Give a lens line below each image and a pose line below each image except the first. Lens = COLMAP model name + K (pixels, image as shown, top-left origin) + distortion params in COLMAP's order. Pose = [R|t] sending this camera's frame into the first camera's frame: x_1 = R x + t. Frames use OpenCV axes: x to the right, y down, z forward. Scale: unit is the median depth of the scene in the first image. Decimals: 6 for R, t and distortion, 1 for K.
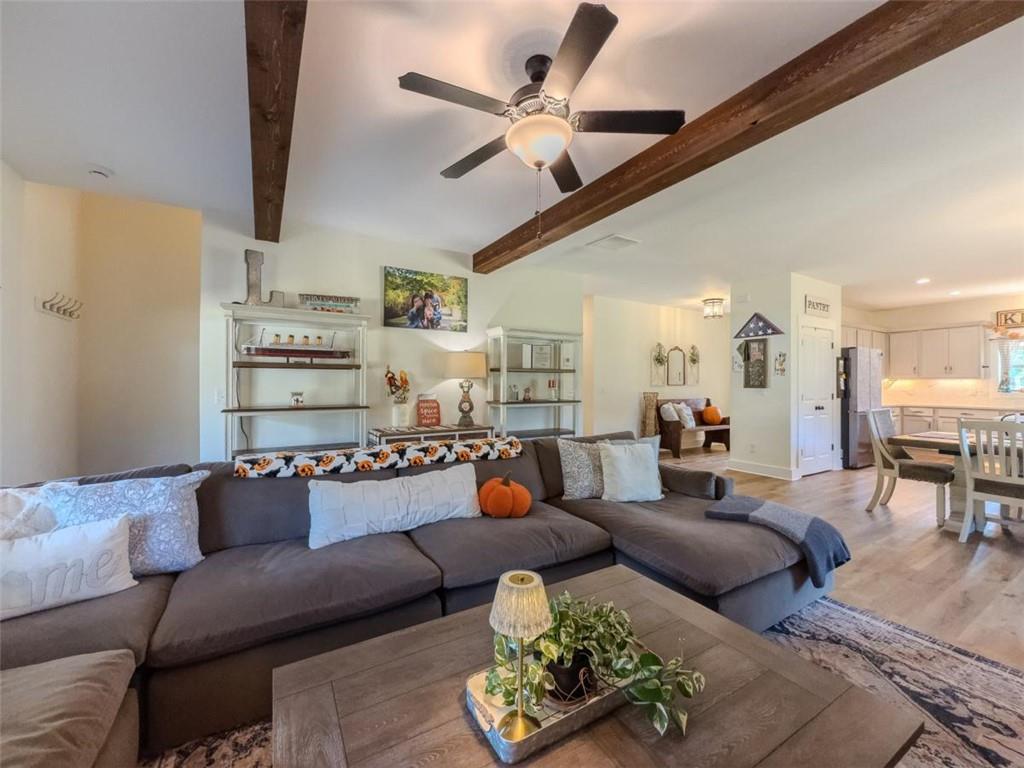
lens RADIAL K [[412.7, 0, 516.0], [0, 412.7, 381.9], [0, 0, 1]] dist [0.000743, -0.000162]
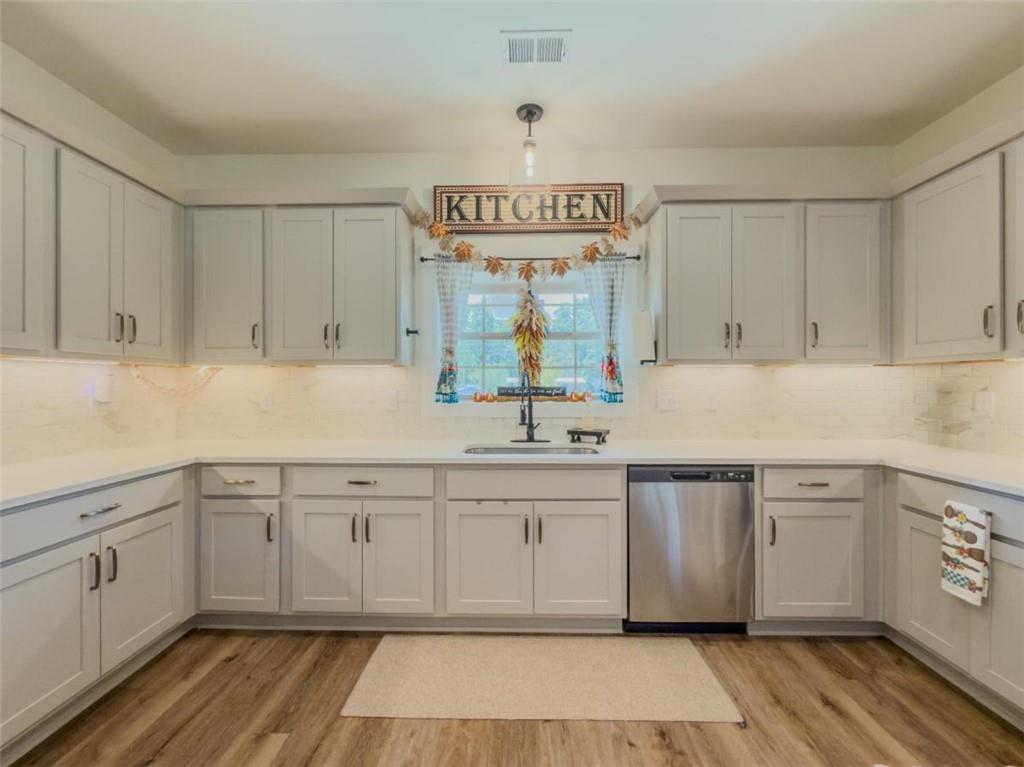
lens RADIAL K [[412.7, 0, 512.2], [0, 412.7, 383.4], [0, 0, 1]] dist [0.000743, -0.000162]
pose [[0.532731, -0.003056, 0.846279, 1.394452], [0.000083, 0.999994, 0.003559, 0.010387], [-0.846285, -0.001826, 0.532728, 1.166321]]
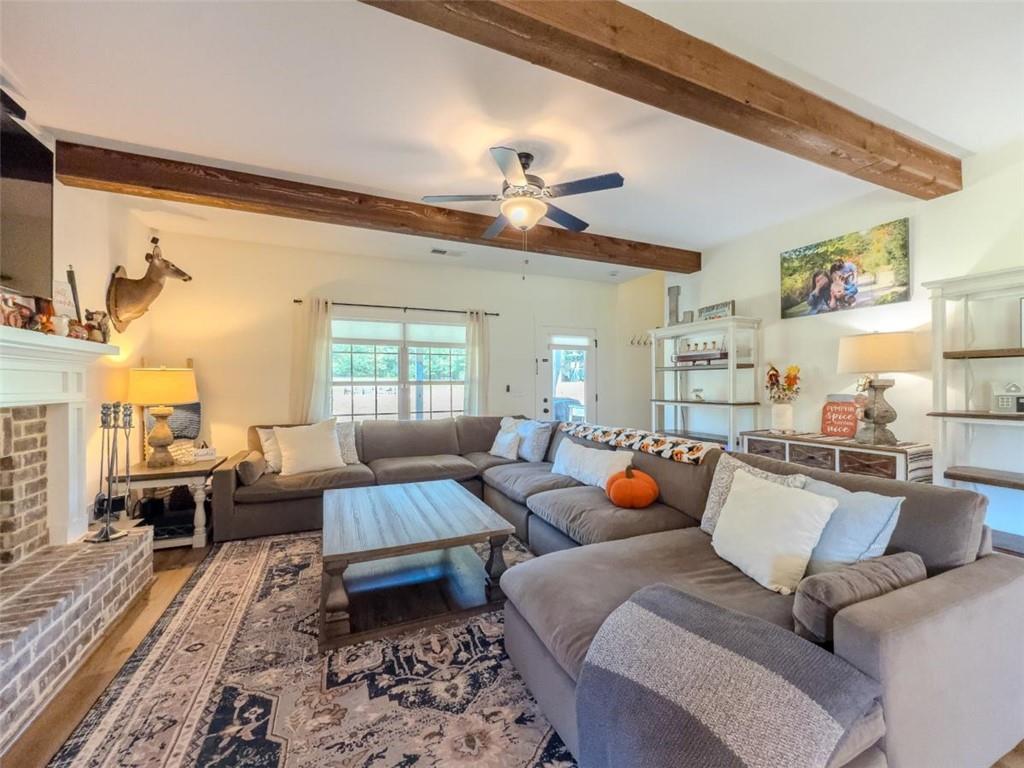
lens RADIAL K [[412.7, 0, 509.2], [0, 412.7, 384.8], [0, 0, 1]] dist [0.000743, -0.000162]
pose [[-0.134772, 0.002175, -0.990874, 0.627486], [0.008189, 0.999966, 0.001081, 0.005124], [0.990843, -0.007968, -0.134786, 0.487234]]
